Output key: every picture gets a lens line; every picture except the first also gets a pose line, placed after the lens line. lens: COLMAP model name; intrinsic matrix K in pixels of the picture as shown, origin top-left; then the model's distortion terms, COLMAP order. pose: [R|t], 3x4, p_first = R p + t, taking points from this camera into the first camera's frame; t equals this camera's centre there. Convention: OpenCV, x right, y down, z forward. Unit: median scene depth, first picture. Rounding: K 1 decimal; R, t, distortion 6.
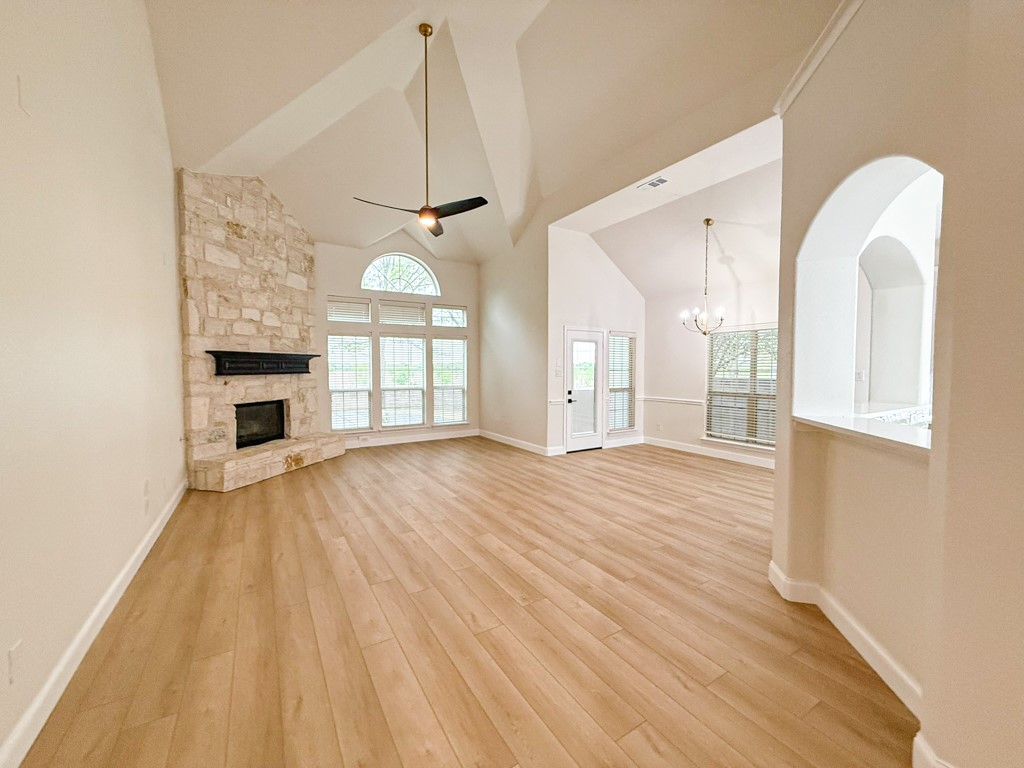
lens RADIAL K [[406.3, 0, 507.0], [0, 406.3, 384.7], [0, 0, 1]] dist [-0.000097, 0.000244]
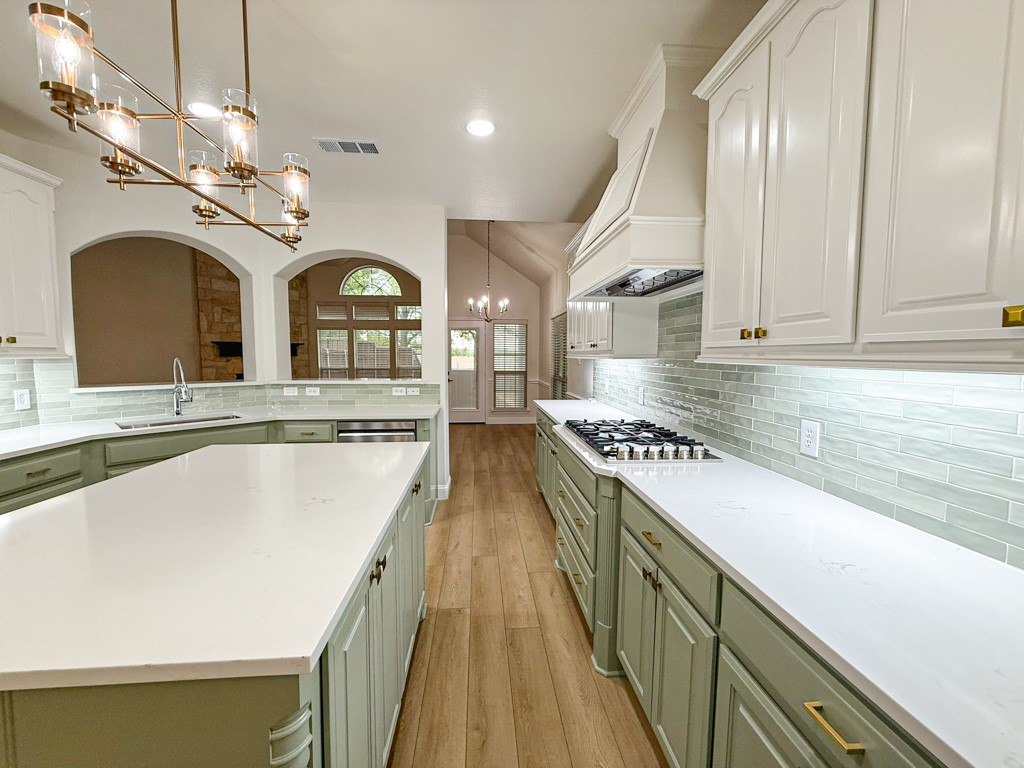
lens RADIAL K [[406.3, 0, 509.2], [0, 406.3, 382.4], [0, 0, 1]] dist [-0.000097, 0.000244]
pose [[0.890595, 0.033863, -0.453535, 1.100803], [-0.022364, 0.999279, 0.030694, 0.007396], [0.454247, -0.017193, 0.890710, 0.033388]]
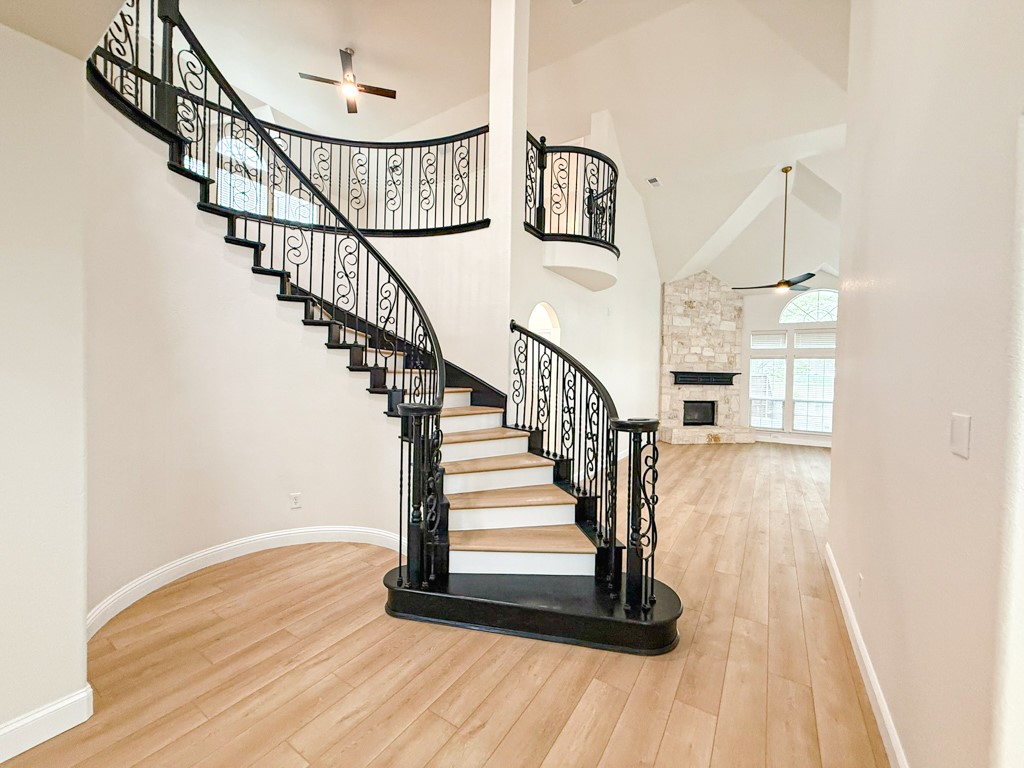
lens RADIAL K [[406.3, 0, 512.2], [0, 406.3, 382.2], [0, 0, 1]] dist [-0.000097, 0.000244]
pose [[0.438928, 0.026135, -0.898142, 0.637146], [-0.059609, 0.998222, -0.000084, 0.012466], [0.896543, 0.053574, 0.439705, -0.500928]]
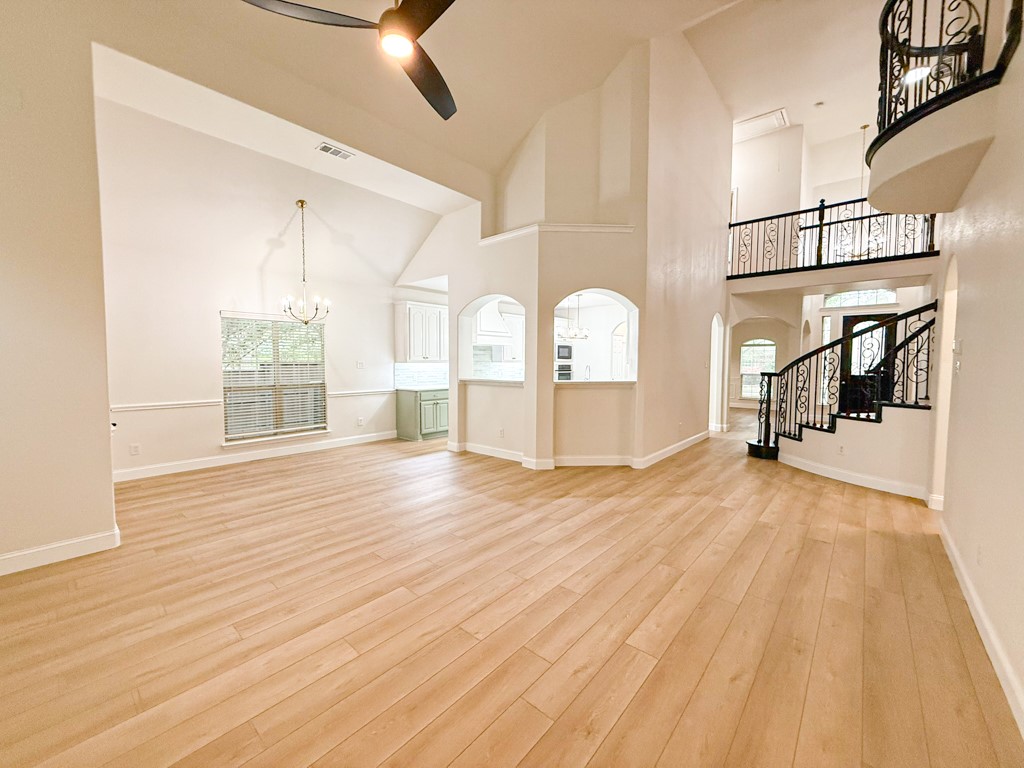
lens RADIAL K [[406.3, 0, 512.5], [0, 406.3, 383.9], [0, 0, 1]] dist [-0.000097, 0.000244]
pose [[-0.297846, -0.056653, 0.952931, -0.593069], [0.039049, 0.996679, 0.071458, -0.034176], [-0.953815, 0.058494, -0.294645, 0.866841]]
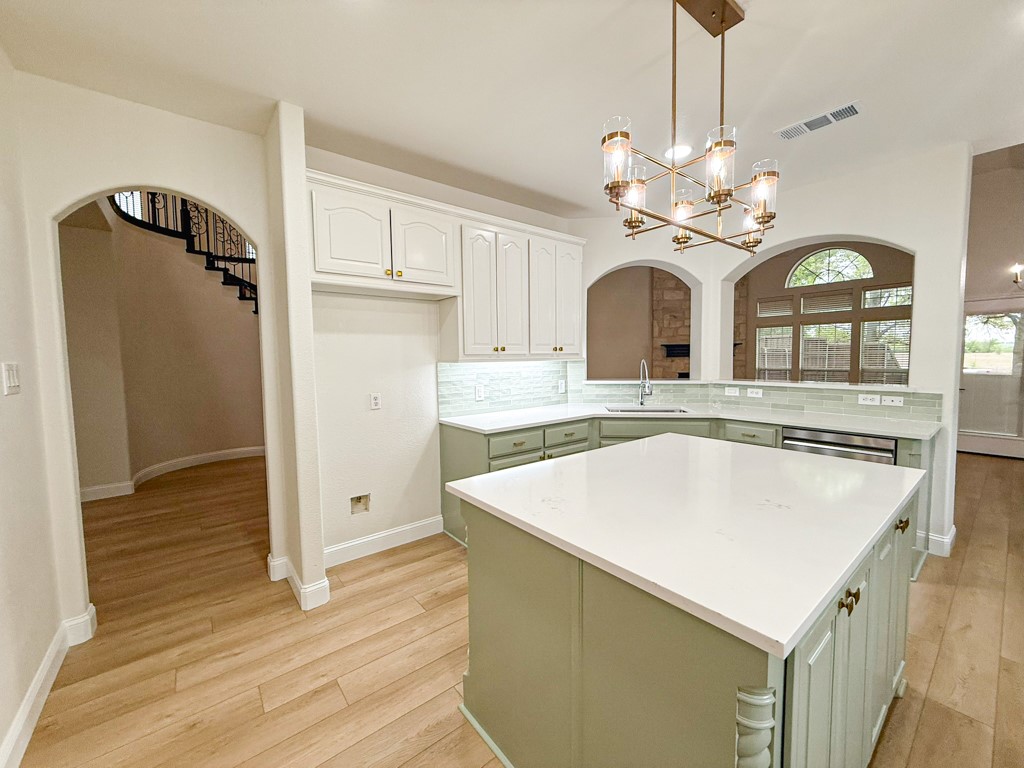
lens RADIAL K [[406.3, 0, 509.8], [0, 406.3, 382.2], [0, 0, 1]] dist [-0.000097, 0.000244]
pose [[0.122468, 0.060772, -0.990610, 1.107626], [-0.028635, 0.997924, 0.057680, 0.006380], [0.992059, 0.021302, 0.123954, 0.008694]]
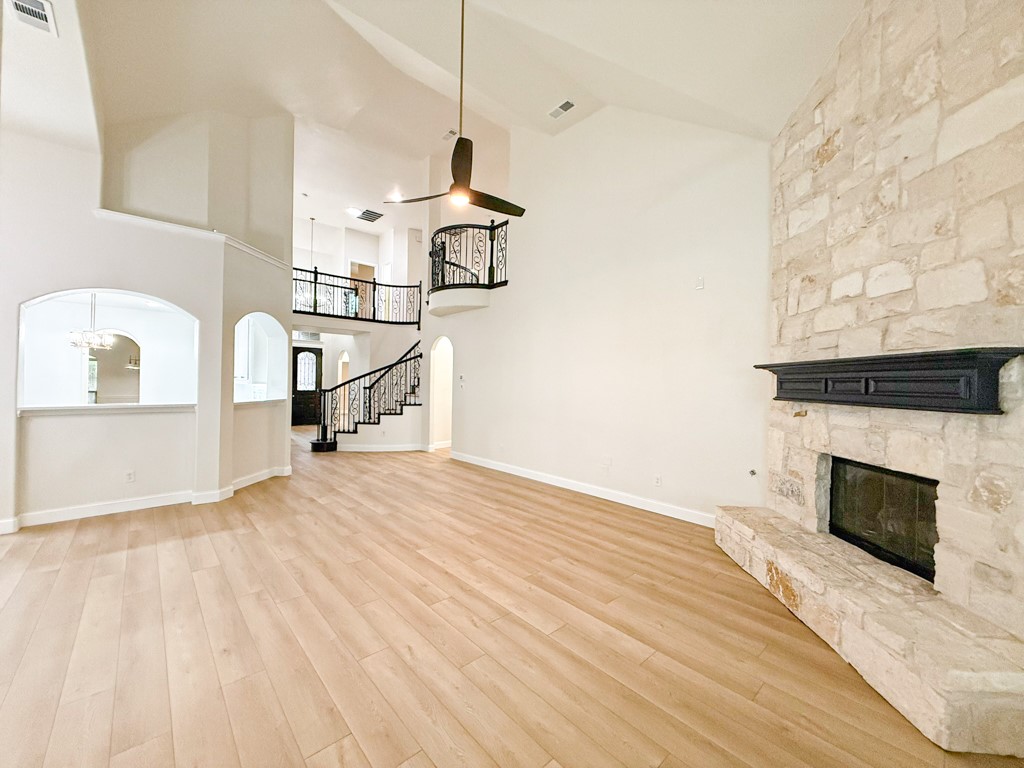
lens RADIAL K [[406.3, 0, 509.3], [0, 406.3, 380.5], [0, 0, 1]] dist [-0.000097, 0.000244]
pose [[-0.982728, -0.017725, -0.184207, -0.126628], [-0.025035, 0.998985, 0.037437, -0.067844], [0.183356, 0.041402, -0.982174, 1.529289]]
